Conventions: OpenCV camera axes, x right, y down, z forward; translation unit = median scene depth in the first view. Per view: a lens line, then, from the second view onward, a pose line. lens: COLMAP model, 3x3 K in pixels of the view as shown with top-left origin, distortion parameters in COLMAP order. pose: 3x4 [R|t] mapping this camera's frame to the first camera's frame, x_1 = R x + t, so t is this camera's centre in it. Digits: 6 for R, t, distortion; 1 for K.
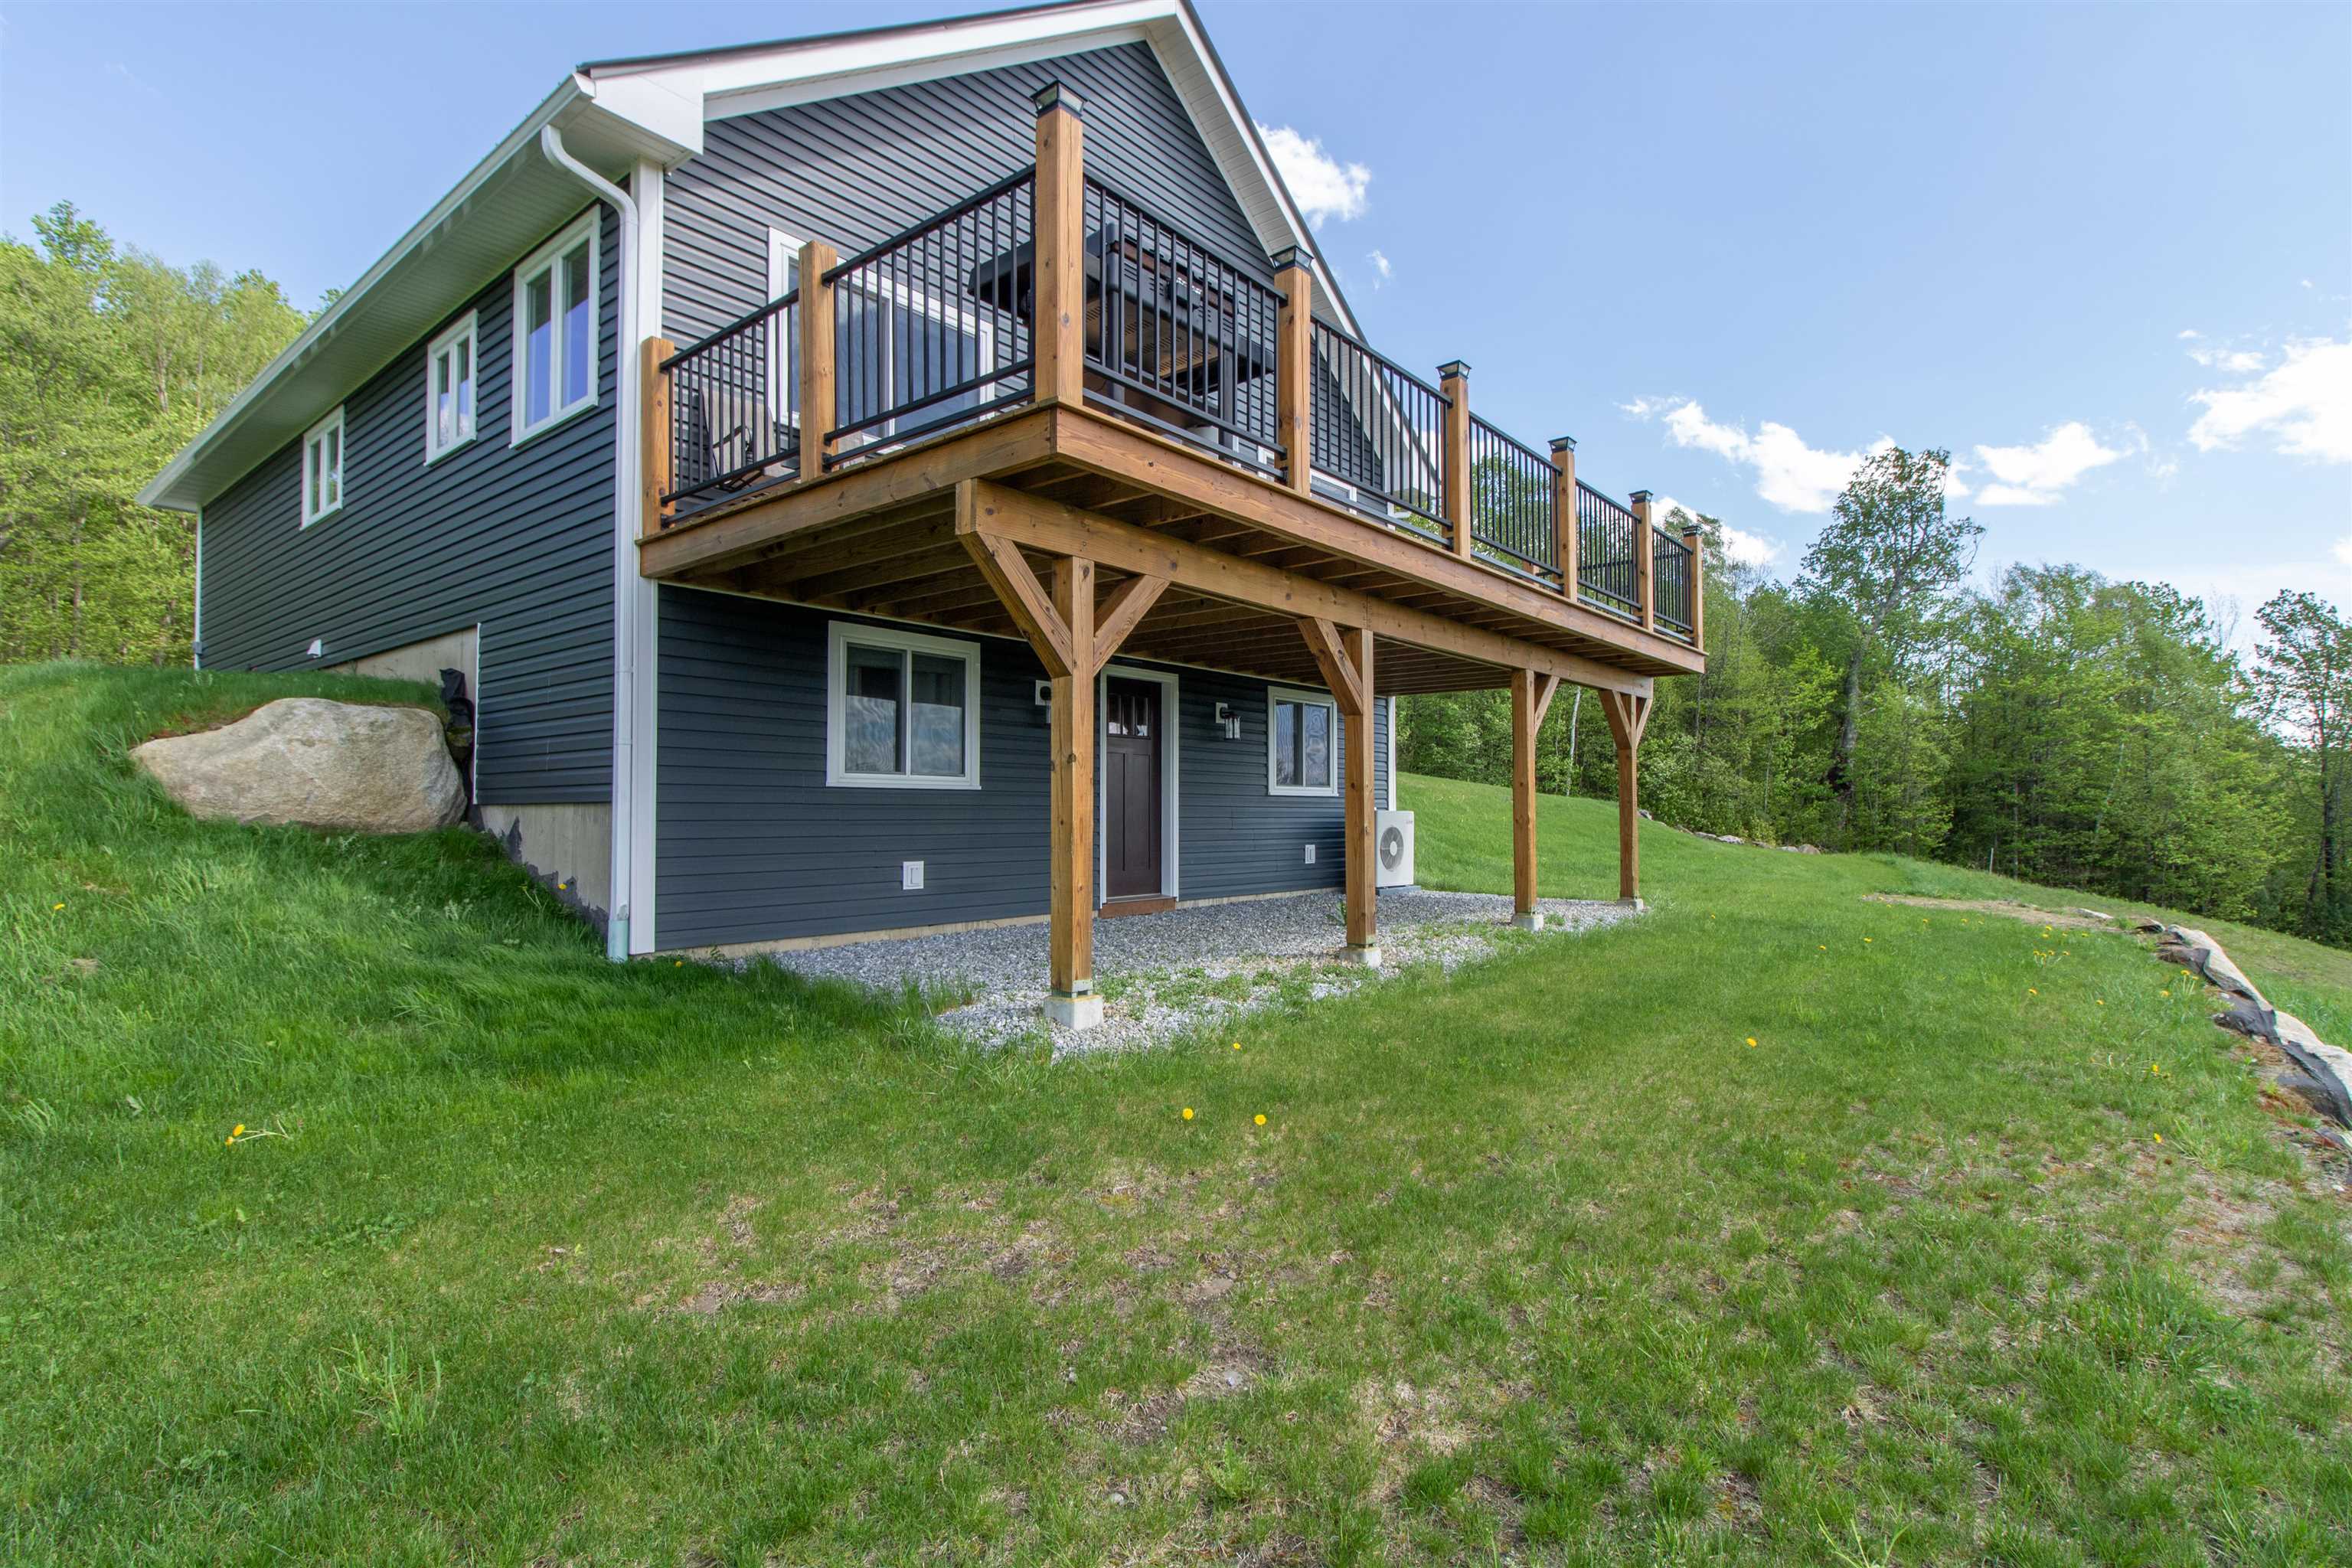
lens RADIAL K [[1131.8, 0, 1173.0], [0, 1131.8, 782.7], [0, 0, 1]] dist [0.004248, 0.002822]
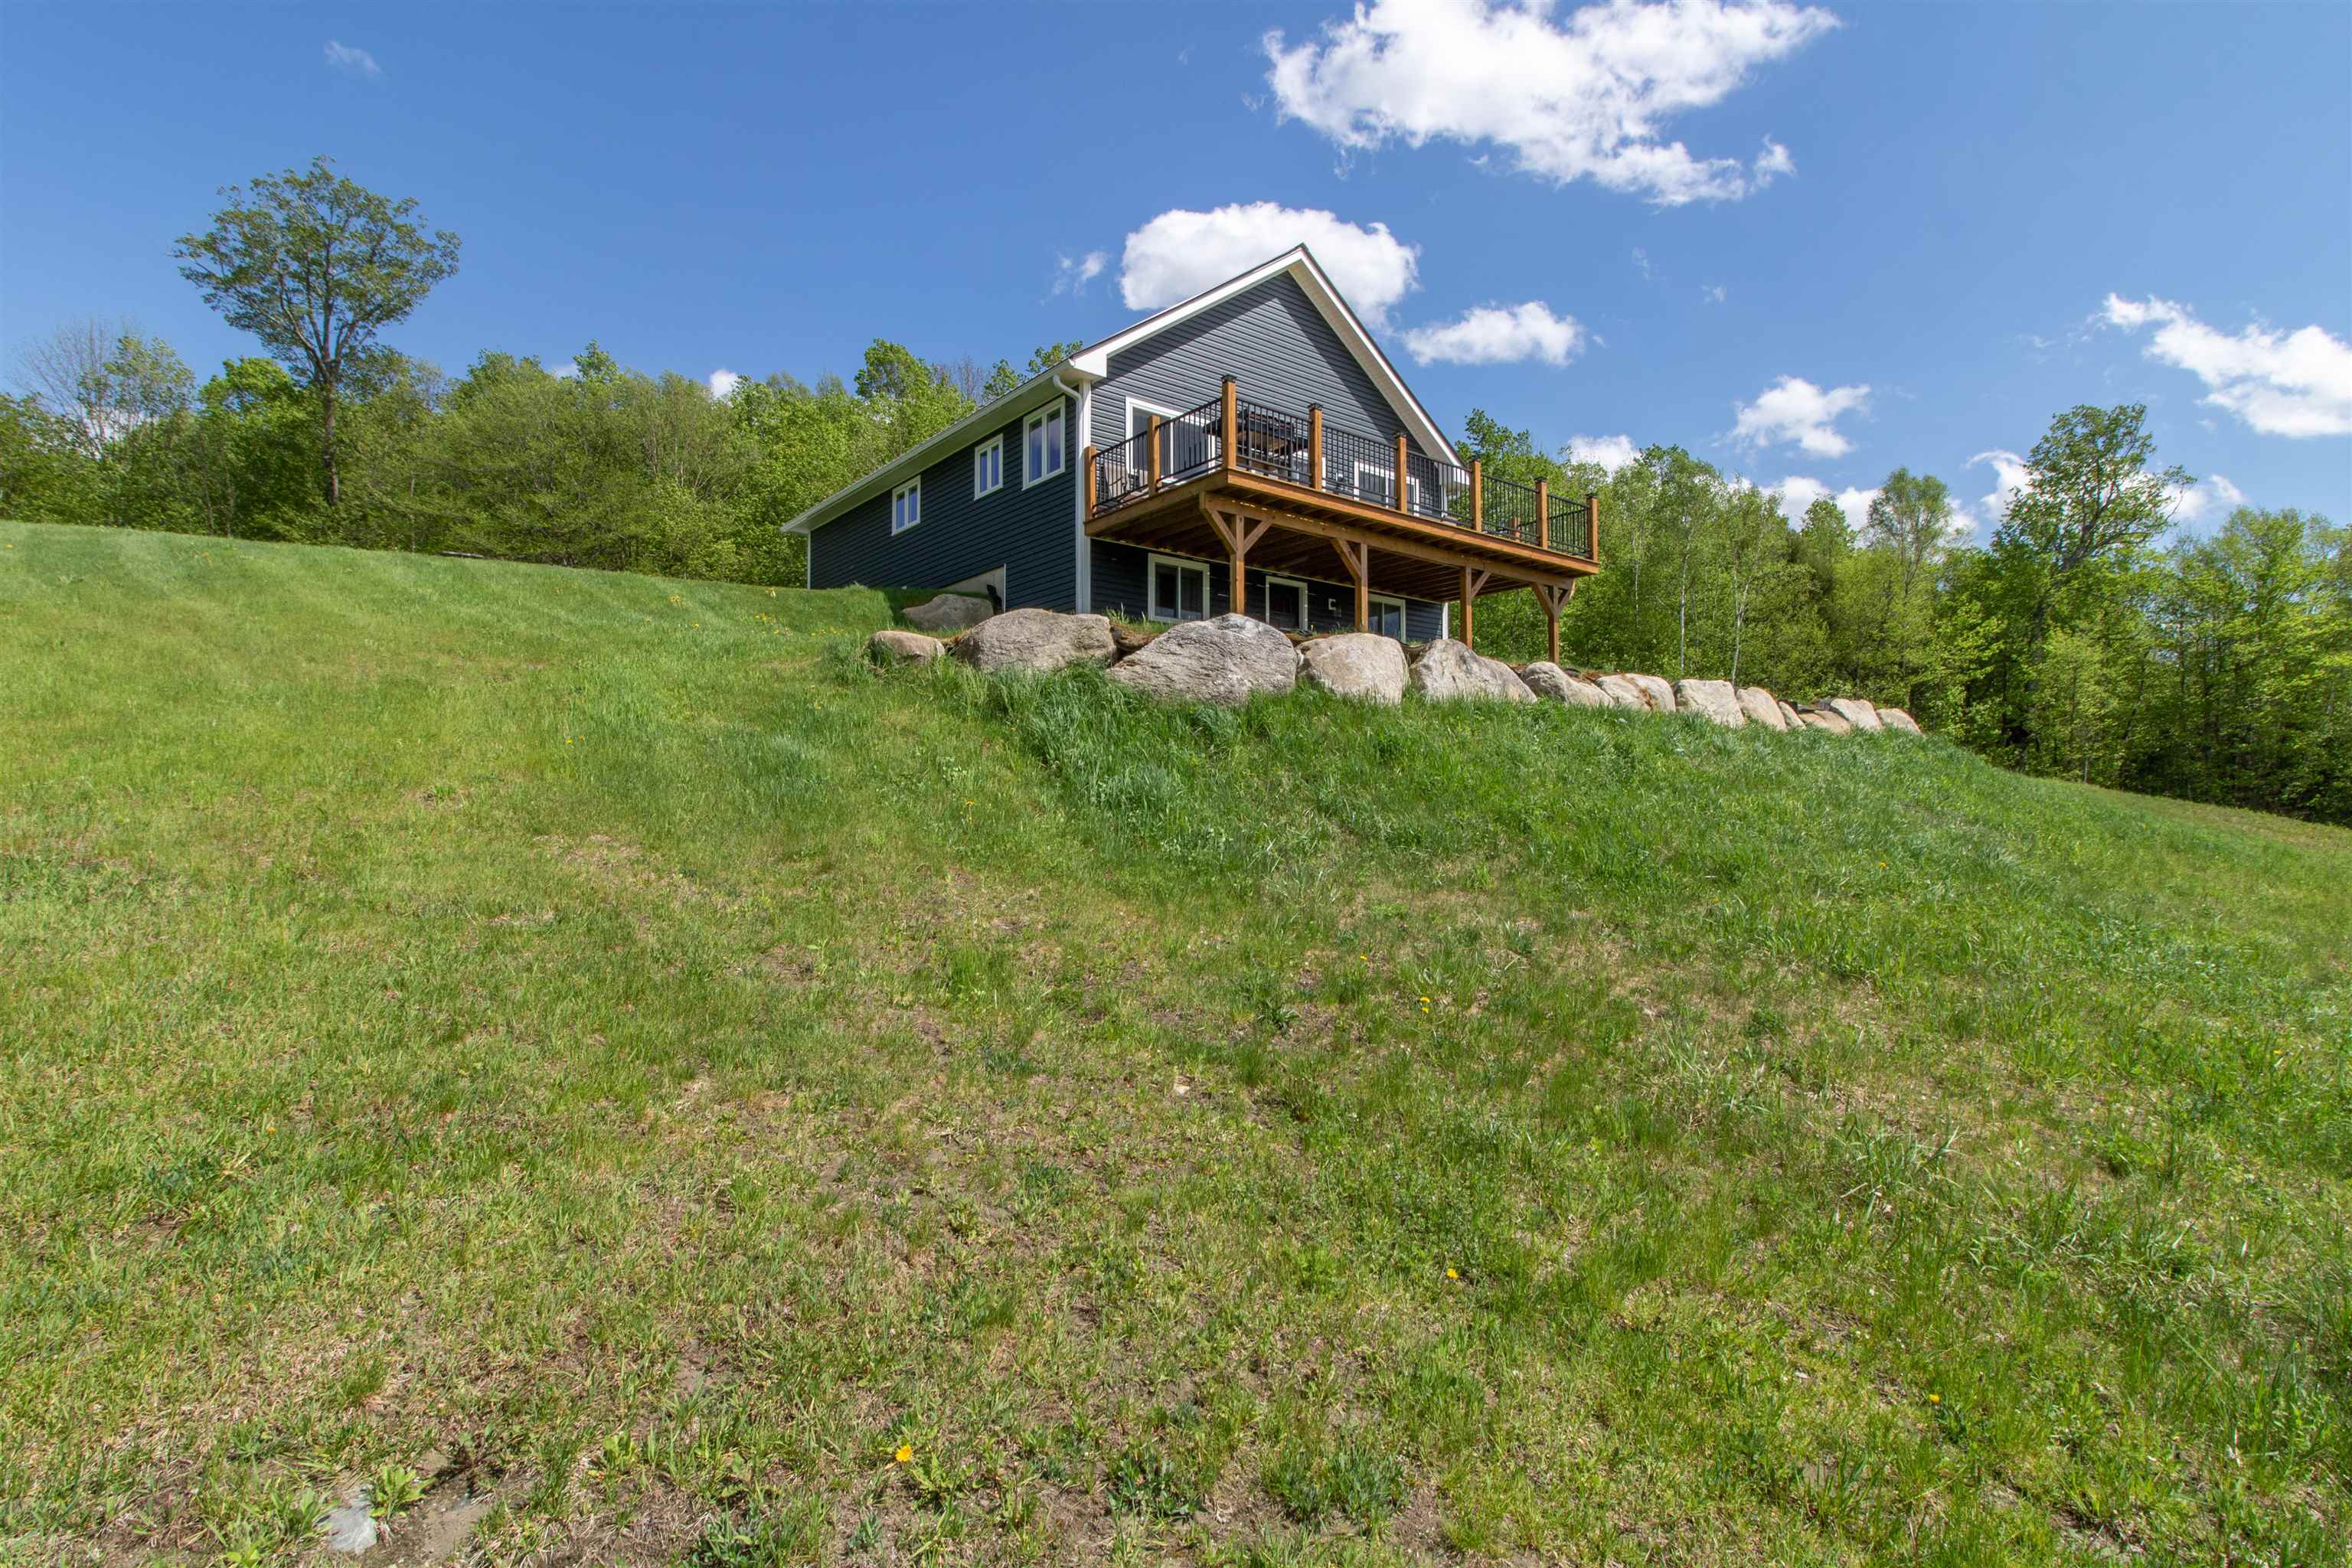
lens RADIAL K [[1131.8, 0, 1181.5], [0, 1131.8, 792.5], [0, 0, 1]] dist [0.004248, 0.002822]
pose [[0.979864, -0.005009, -0.199601, 0.285632], [0.005425, 0.999984, 0.001538, 0.418418], [0.199590, -0.002590, 0.979876, -1.563009]]
